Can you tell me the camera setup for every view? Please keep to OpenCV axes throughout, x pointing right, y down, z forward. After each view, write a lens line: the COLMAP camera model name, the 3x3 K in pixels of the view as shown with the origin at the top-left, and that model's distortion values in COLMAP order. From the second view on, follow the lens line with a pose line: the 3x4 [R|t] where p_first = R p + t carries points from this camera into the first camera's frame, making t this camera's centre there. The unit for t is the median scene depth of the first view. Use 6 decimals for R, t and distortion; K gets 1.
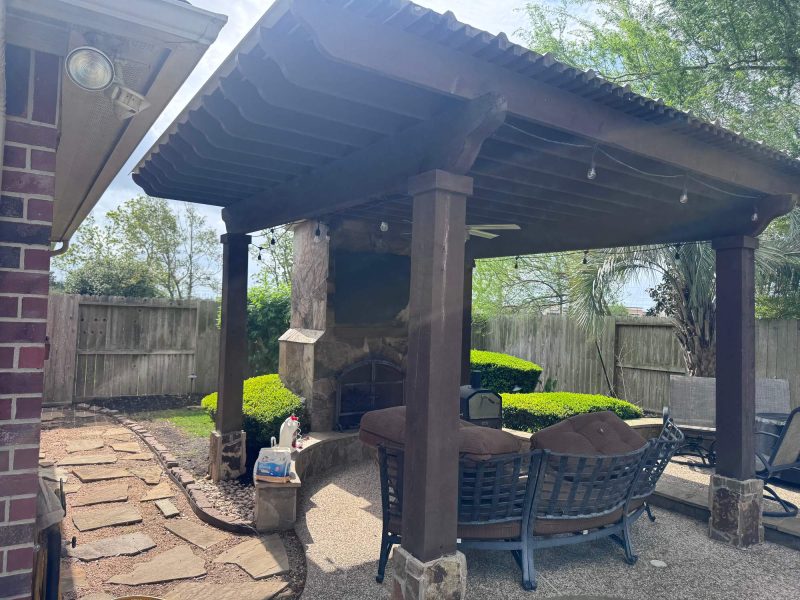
lens RADIAL K [[579.5, 0, 400.0], [0, 579.5, 300.0], [0, 0, 1]] dist [0.049502, 0.000031]
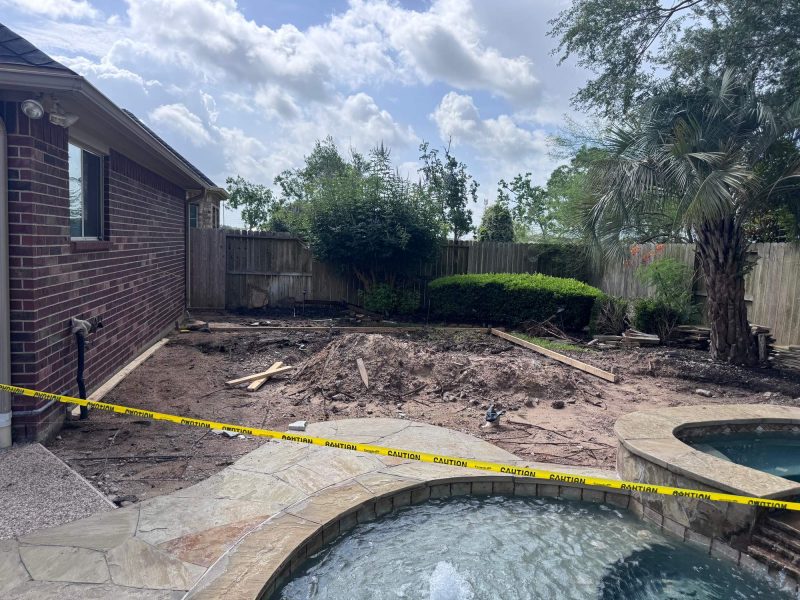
lens RADIAL K [[579.5, 0, 400.0], [0, 579.5, 300.0], [0, 0, 1]] dist [0.049502, 0.000031]
pose [[0.935031, 0.027321, -0.353511, 0.290295], [0.008702, 0.994958, 0.099911, 0.020680], [0.354459, -0.096496, 0.930079, -0.120555]]
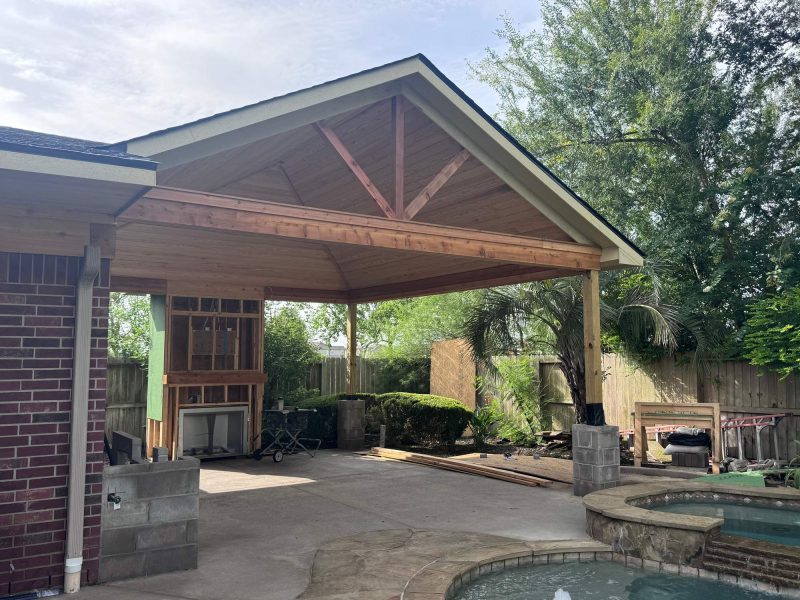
lens RADIAL K [[700.1, 0, 400.0], [0, 700.1, 300.0], [0, 0, 1]] dist [0.088402, 0.001365]
pose [[0.999094, -0.042447, -0.003204, 0.138510], [0.042157, 0.997080, -0.063667, -0.002120], [0.005897, 0.063475, 0.997966, -0.349185]]
